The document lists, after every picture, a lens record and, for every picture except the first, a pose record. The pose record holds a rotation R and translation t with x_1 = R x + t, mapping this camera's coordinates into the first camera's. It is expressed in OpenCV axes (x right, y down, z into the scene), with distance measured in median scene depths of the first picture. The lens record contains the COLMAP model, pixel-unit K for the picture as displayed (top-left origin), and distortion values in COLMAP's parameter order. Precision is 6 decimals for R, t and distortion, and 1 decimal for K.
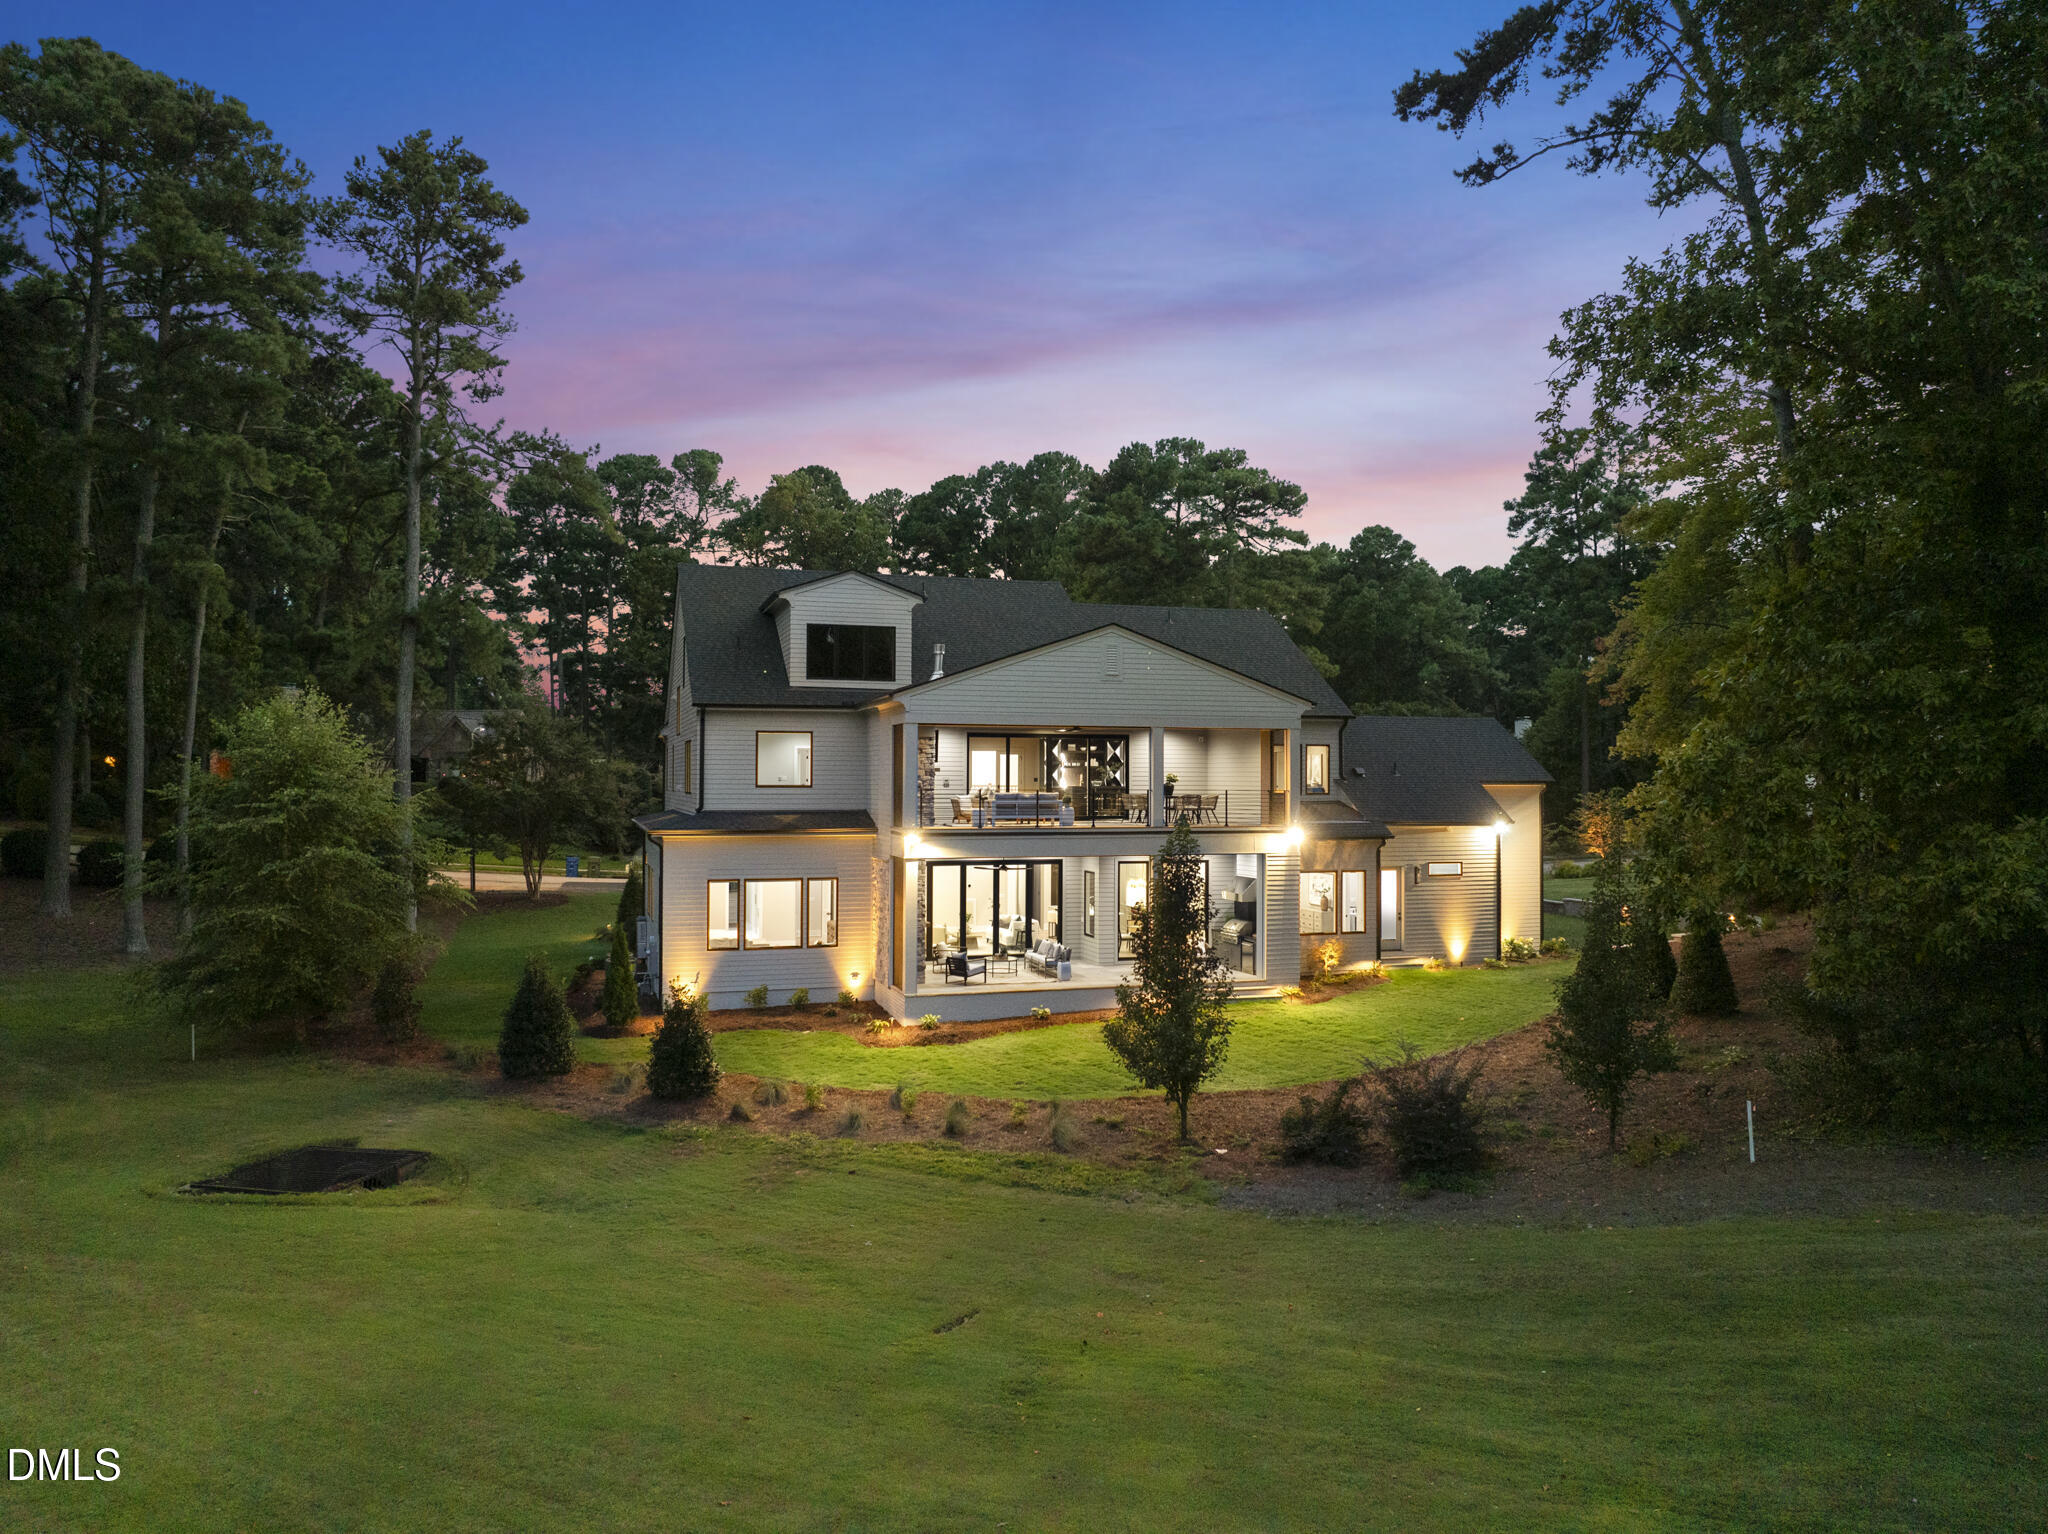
lens RADIAL K [[1436.9, 0, 1024.0], [0, 1436.9, 767.0], [0, 0, 1]] dist [-0.037153, 0.002206]
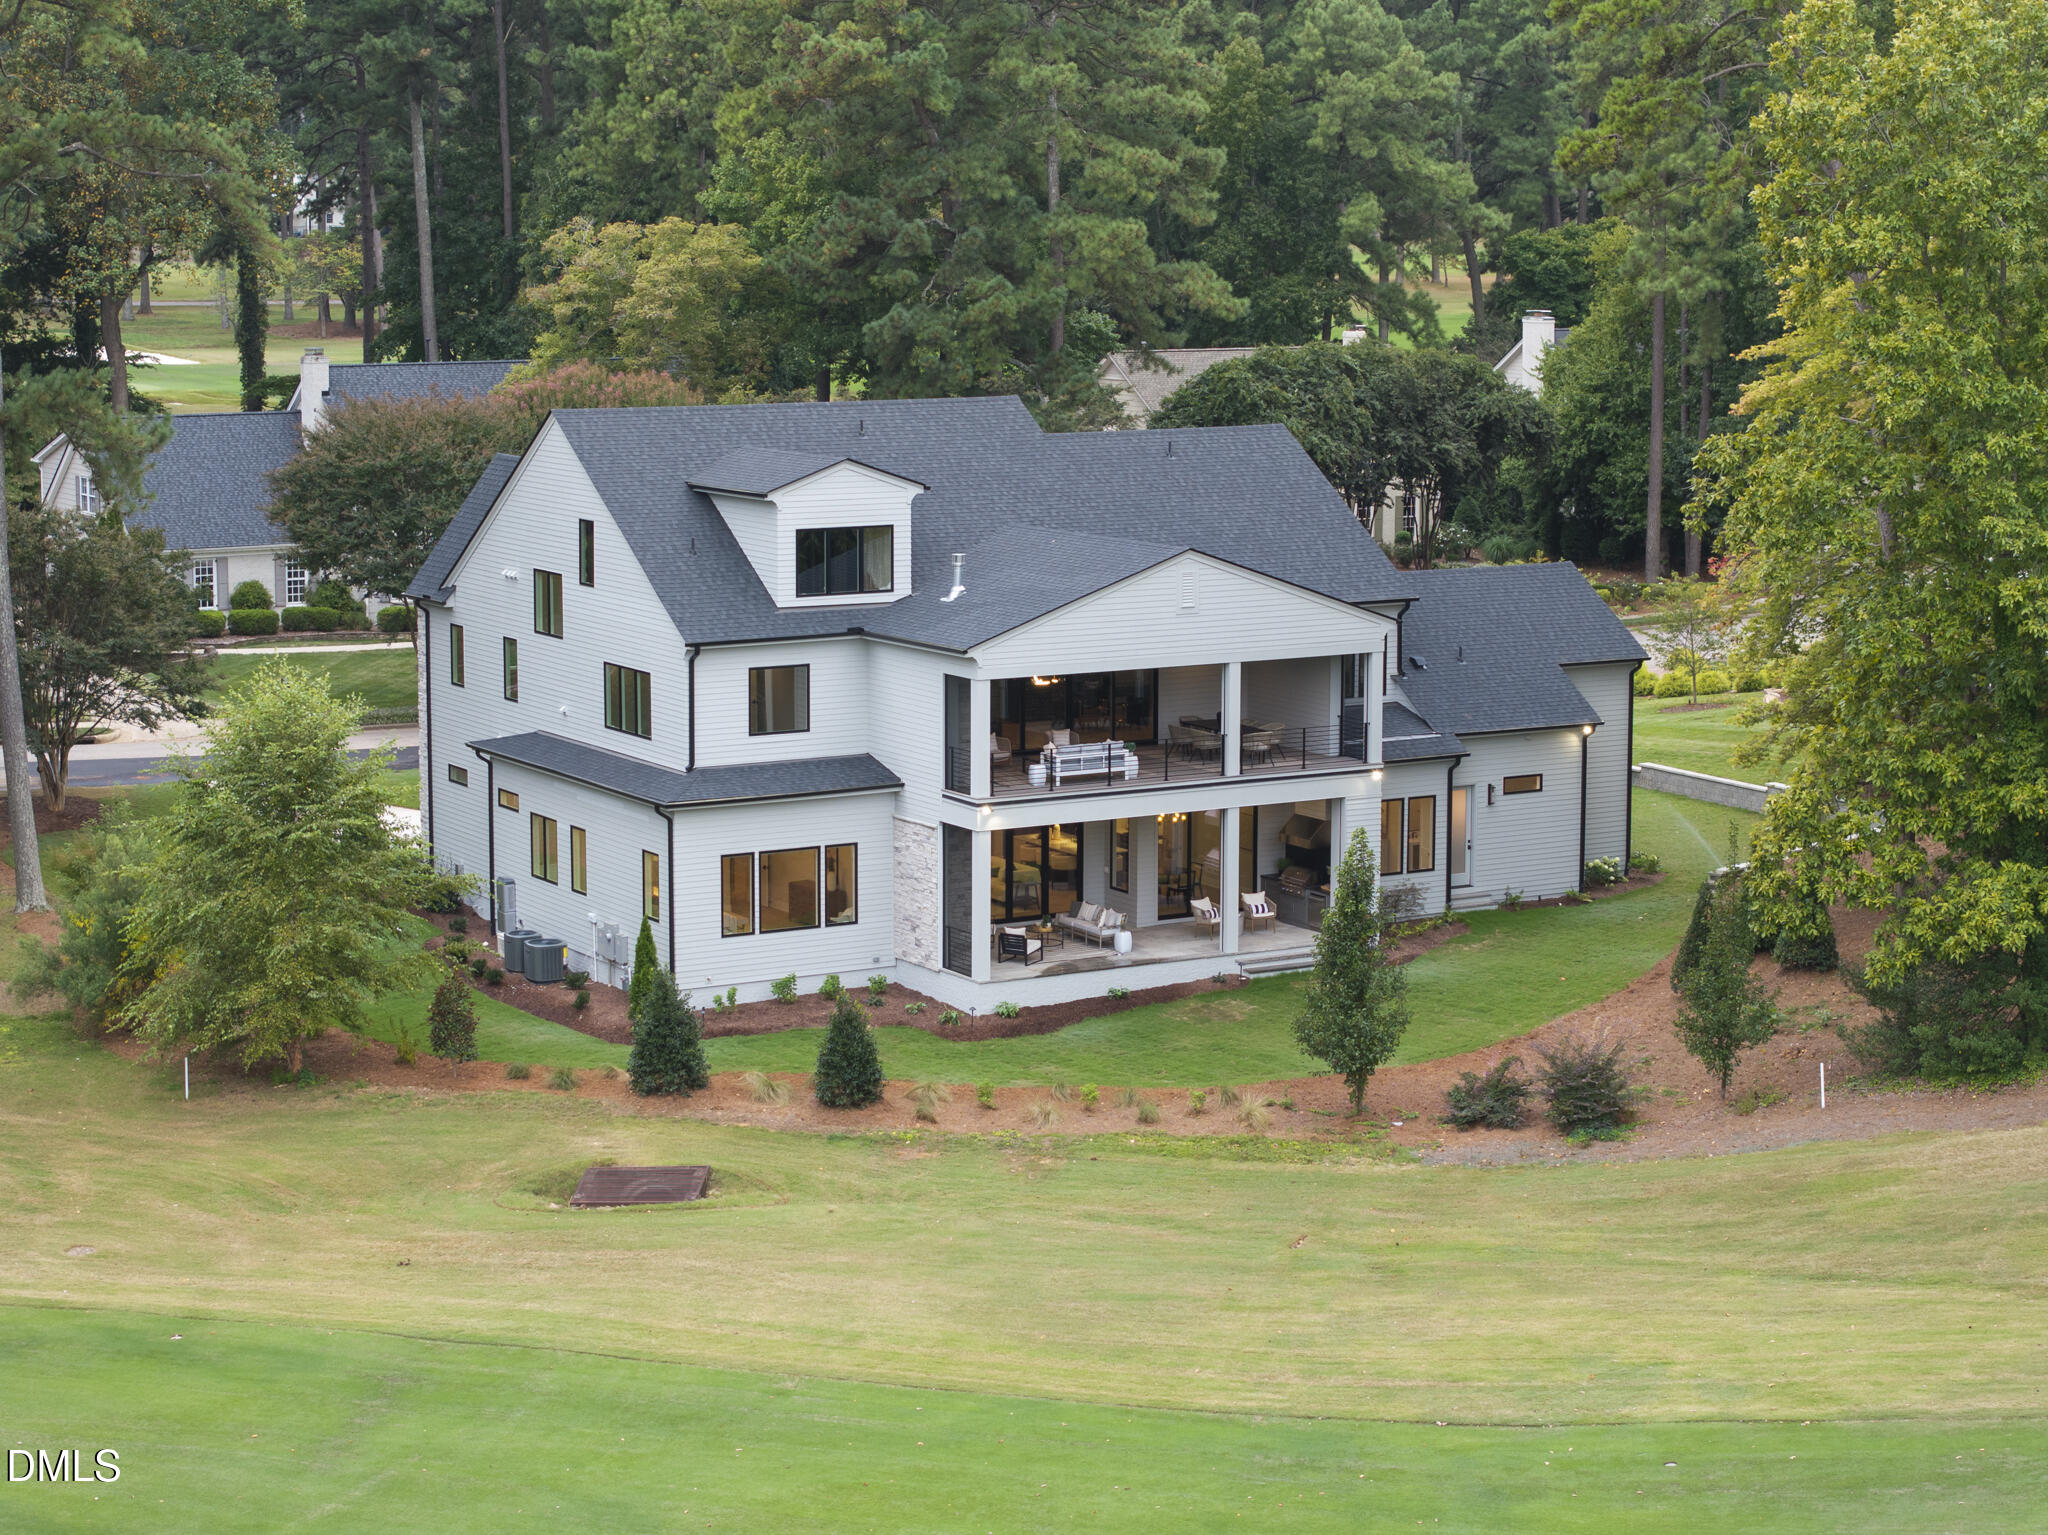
lens RADIAL K [[4162.4, 0, 1024.0], [0, 4162.4, 767.5], [0, 0, 1]] dist [-0.008753, -0.009393]
pose [[0.972076, -0.033887, 0.232205, -1.009672], [-0.002892, 0.987713, 0.156250, -0.585329], [-0.234647, -0.152558, 0.960035, -2.291135]]
